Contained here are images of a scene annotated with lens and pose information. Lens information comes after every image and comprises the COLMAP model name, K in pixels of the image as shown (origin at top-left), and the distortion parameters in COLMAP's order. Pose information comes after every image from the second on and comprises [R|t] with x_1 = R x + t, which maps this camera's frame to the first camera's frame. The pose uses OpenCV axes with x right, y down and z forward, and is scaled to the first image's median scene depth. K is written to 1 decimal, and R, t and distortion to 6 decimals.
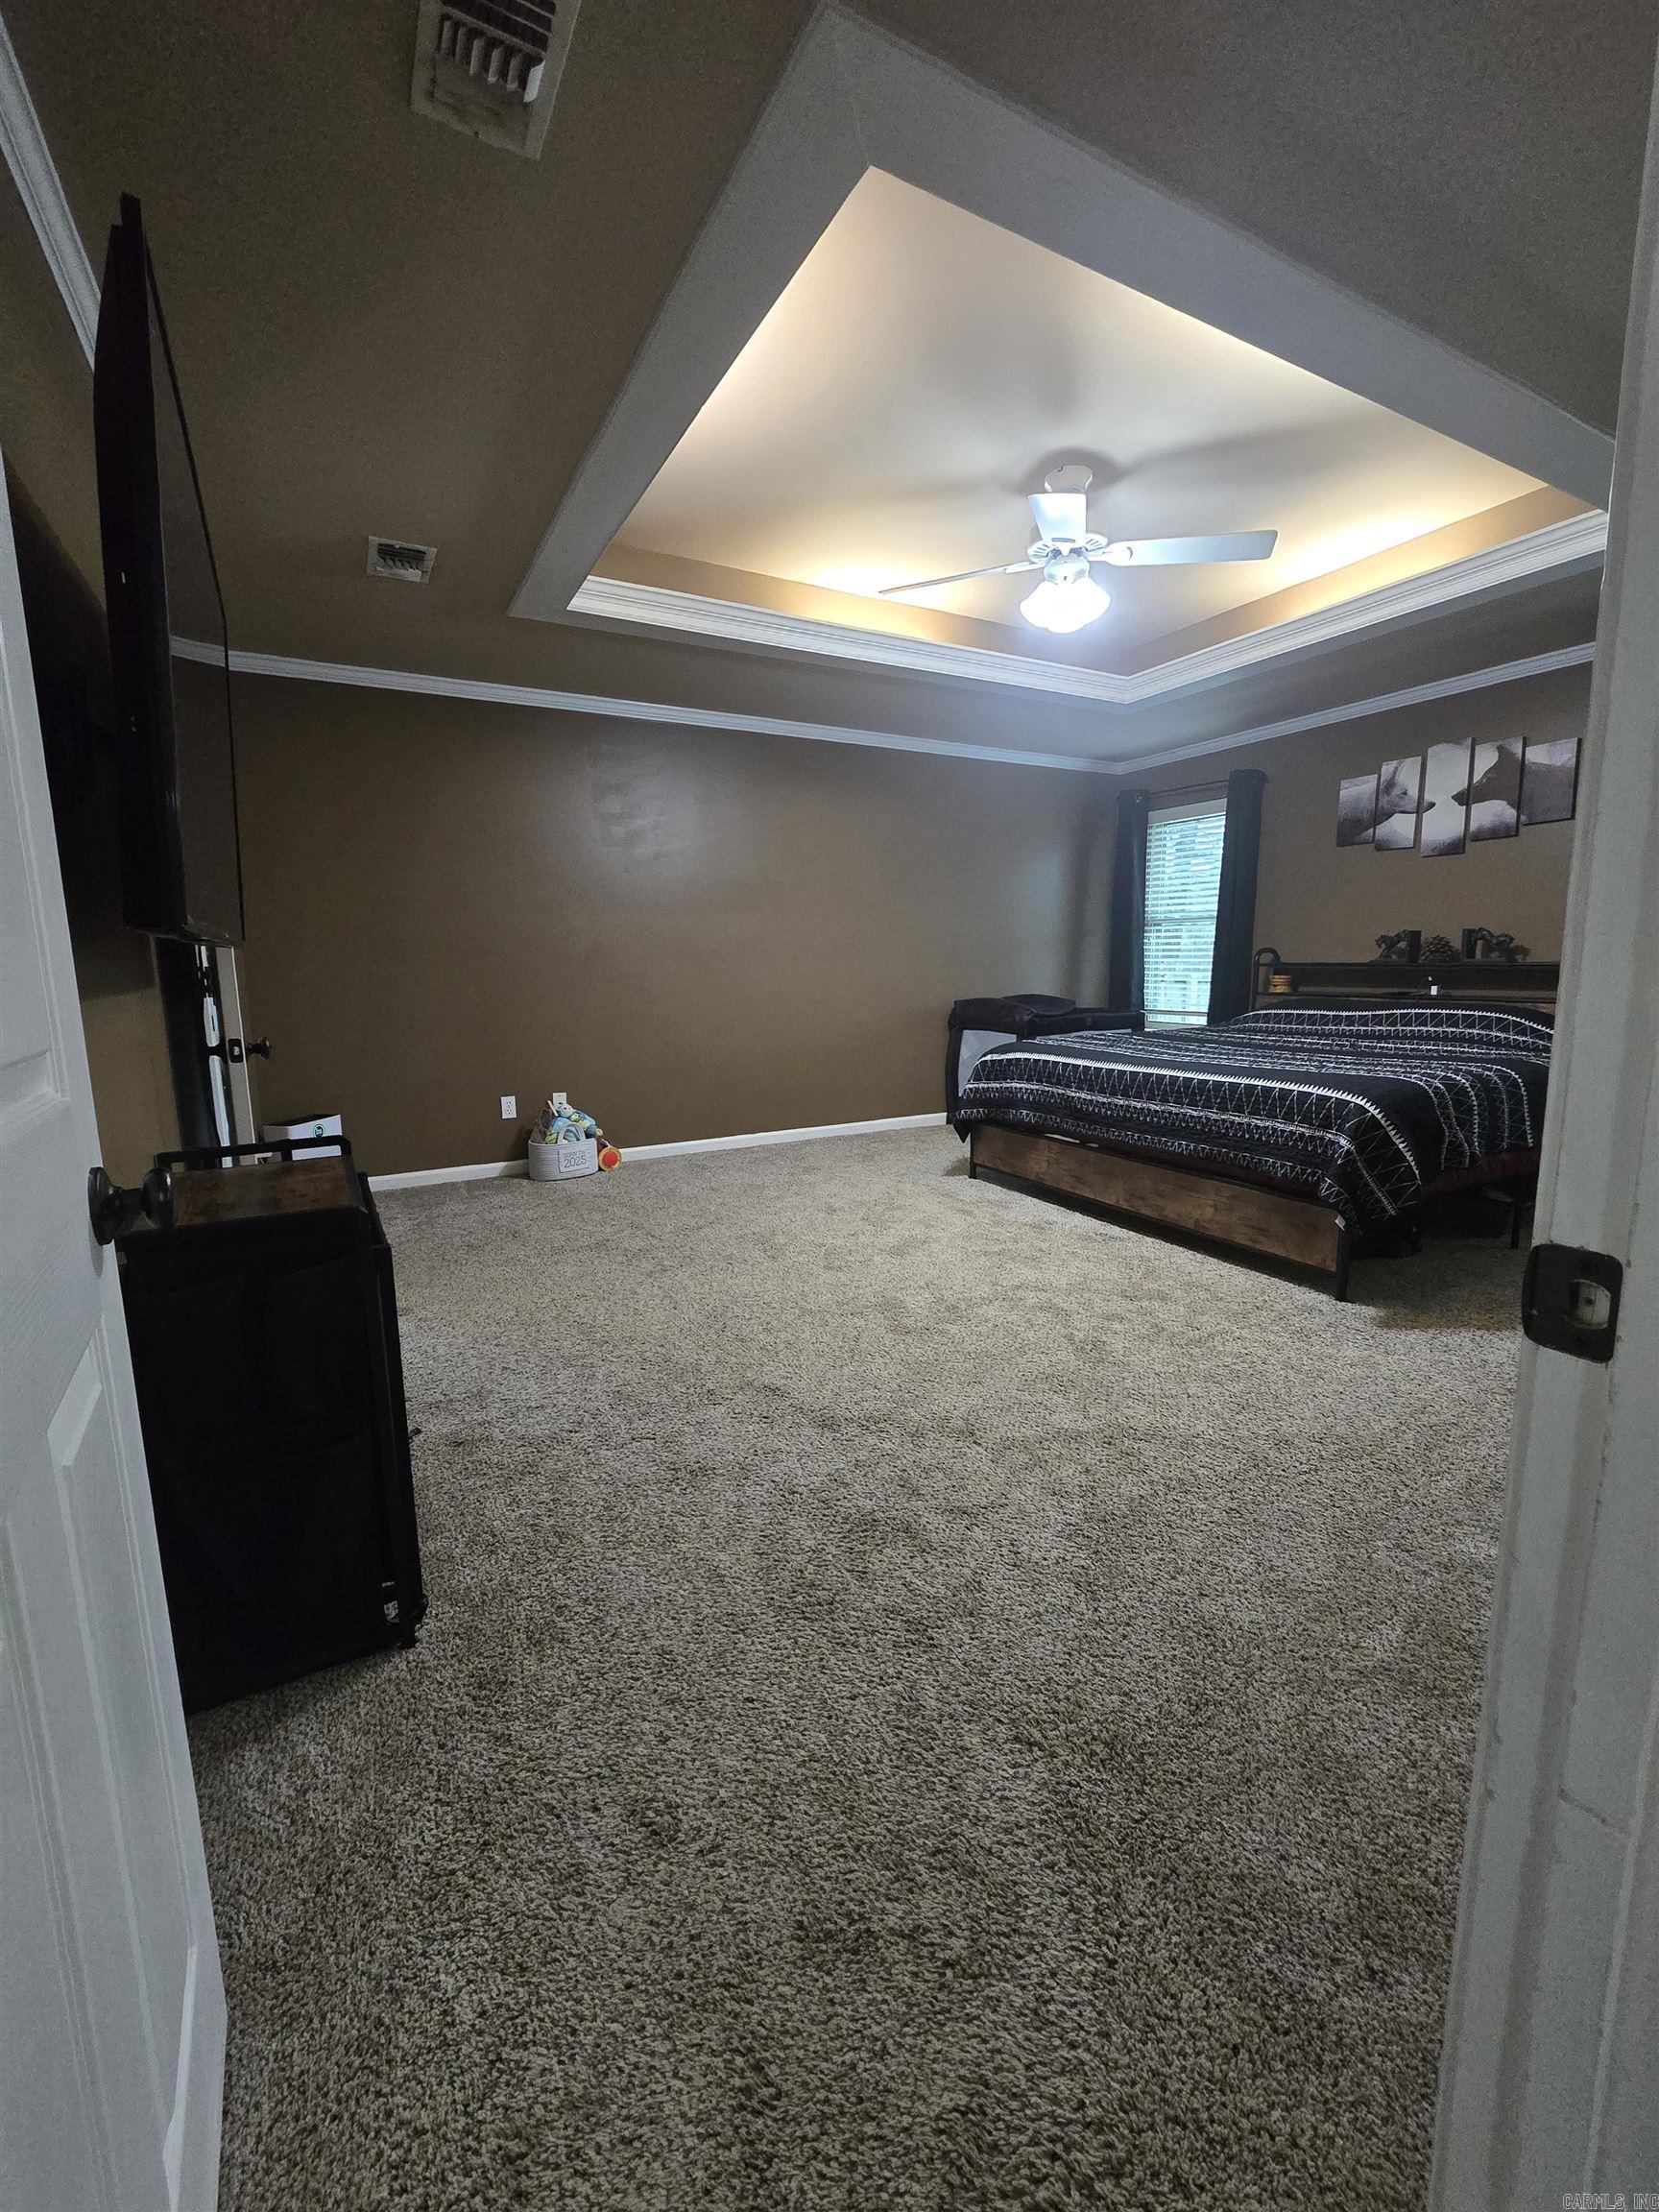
lens RADIAL K [[902.6, 0, 830.3], [0, 902.6, 1100.0], [0, 0, 1]] dist [0.005952, 0.000068]
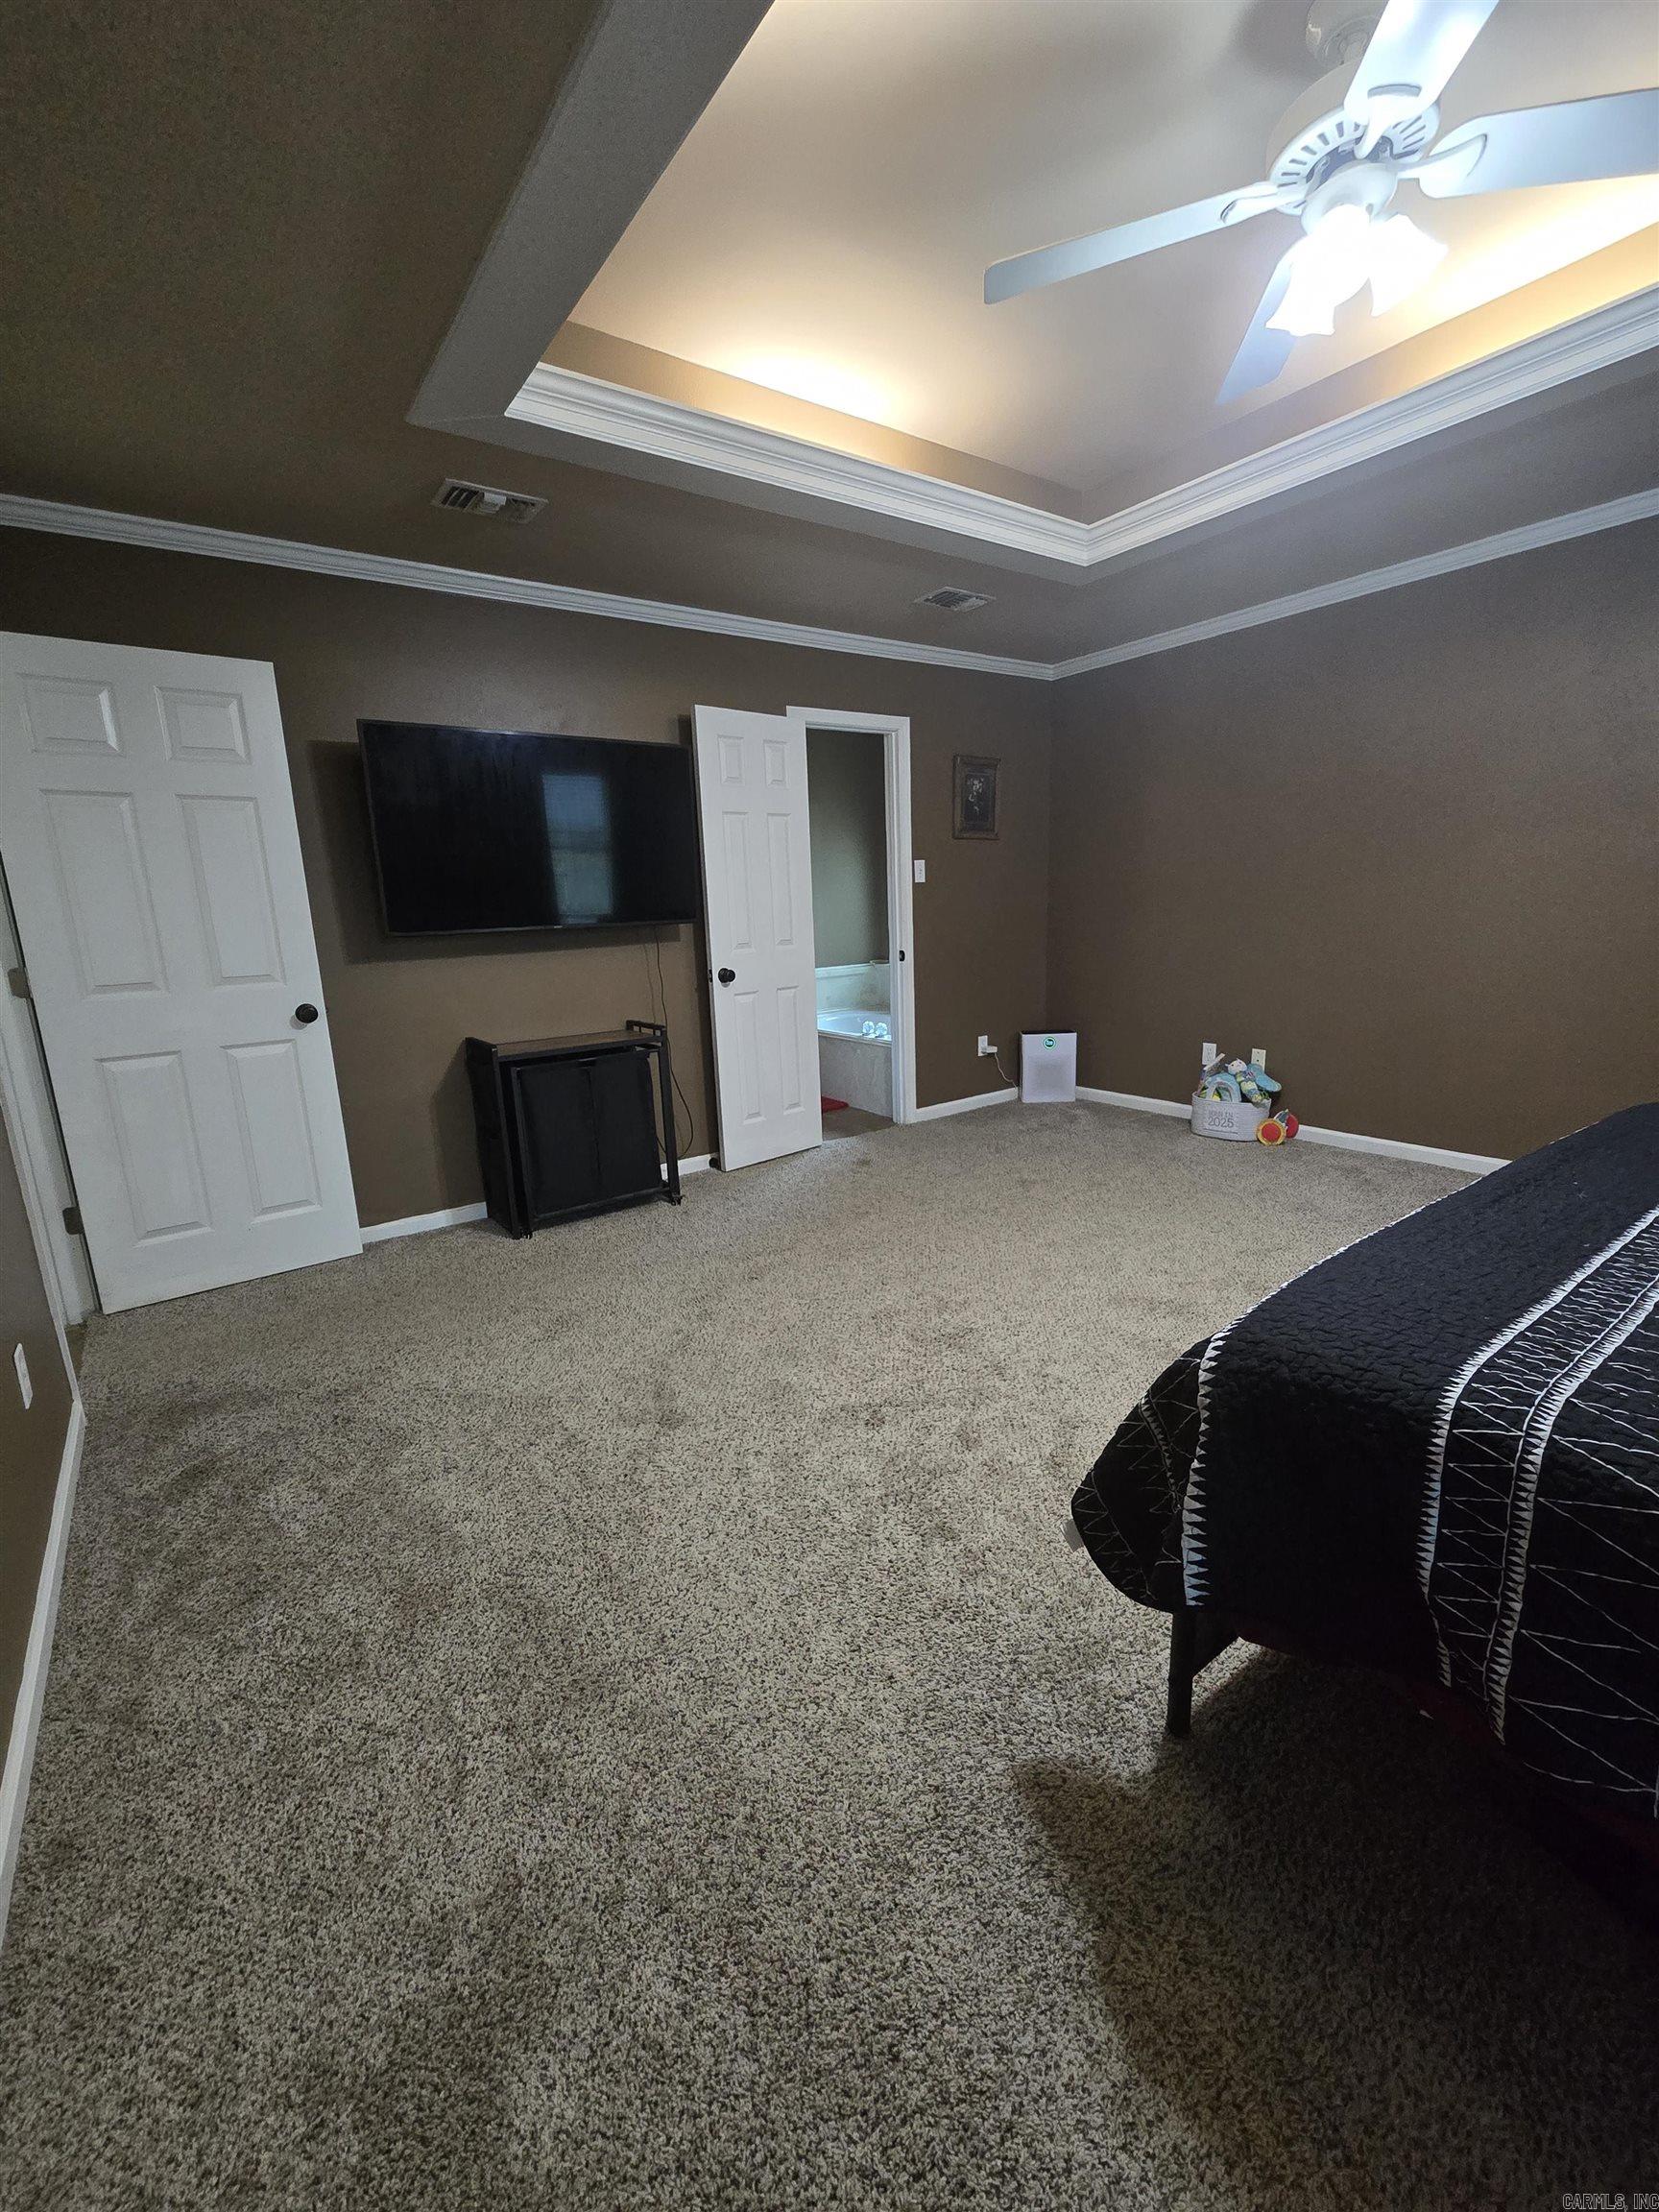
lens RADIAL K [[902.6, 0, 830.7], [0, 902.6, 1097.2], [0, 0, 1]] dist [0.005952, 0.000068]
pose [[0.129604, 0.226331, -0.965390, 0.641911], [-0.115737, 0.970399, 0.211968, -0.121157], [0.984788, 0.084259, 0.151962, 0.502838]]
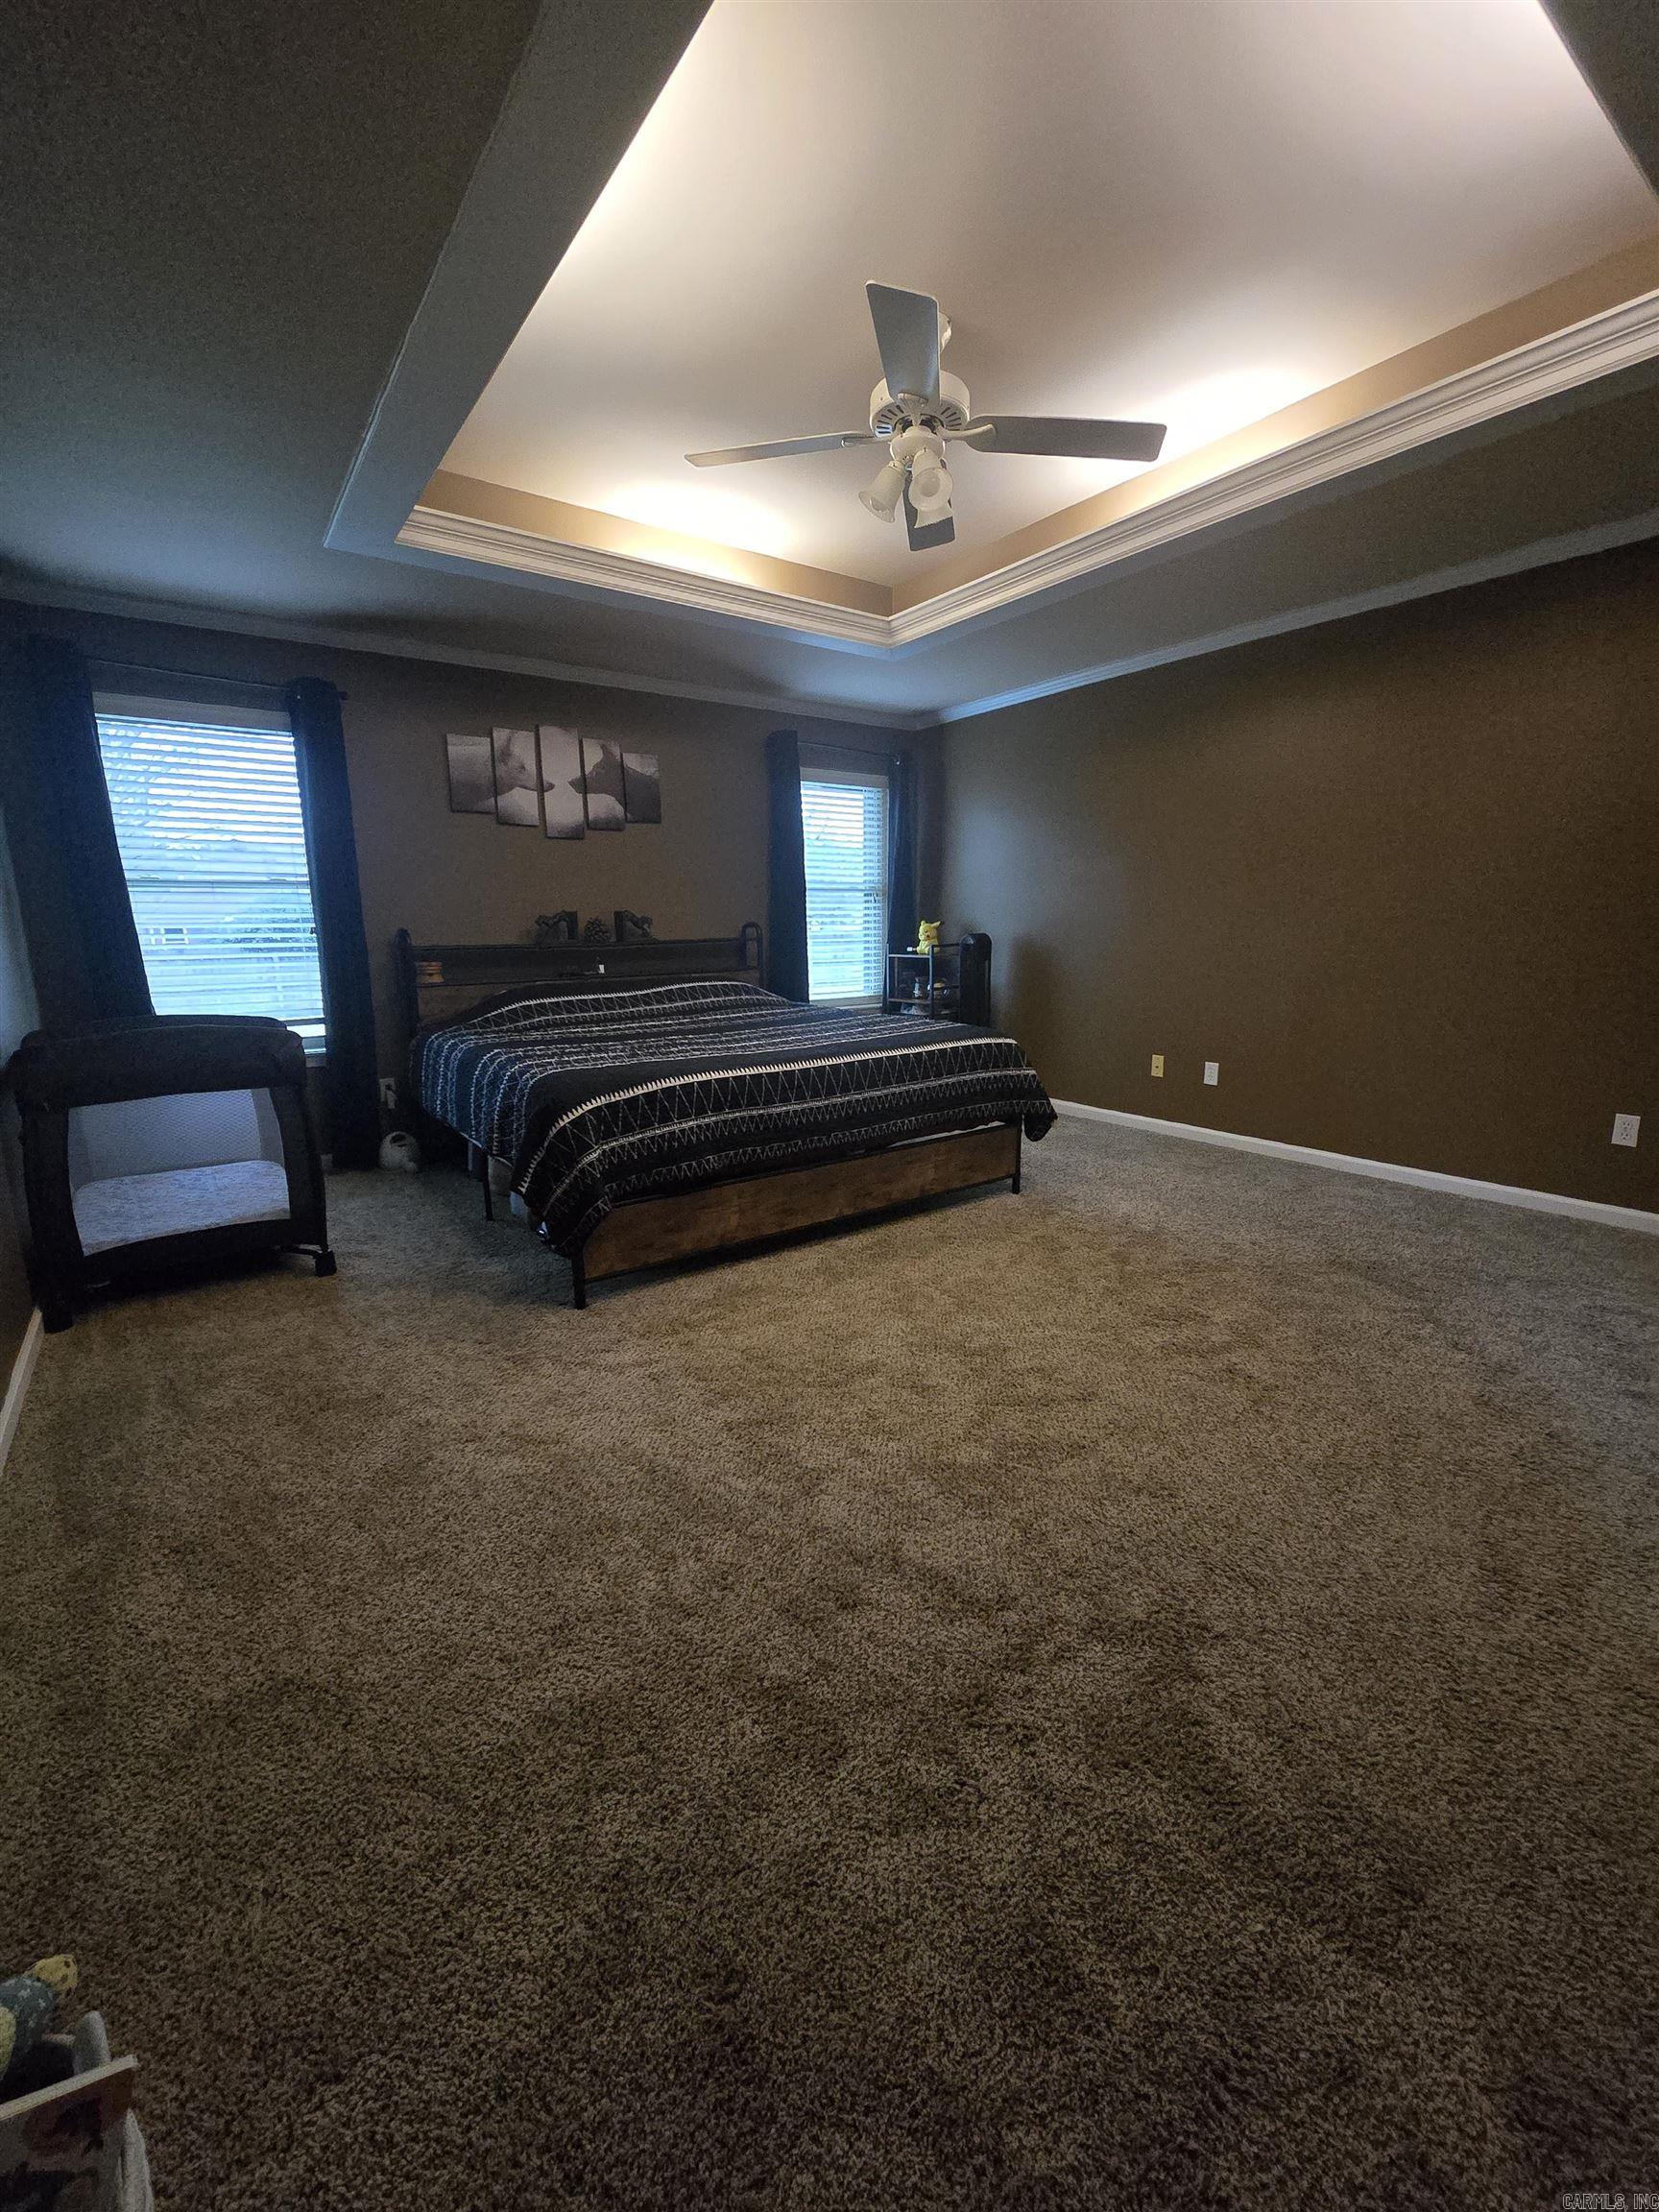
lens RADIAL K [[902.6, 0, 820.7], [0, 902.6, 1108.3], [0, 0, 1]] dist [0.005952, 0.000068]
pose [[-0.124100, -0.186153, 0.974652, -0.462123], [0.169145, 0.963900, 0.205637, -0.150479], [-0.977747, 0.190377, -0.088133, 0.952011]]
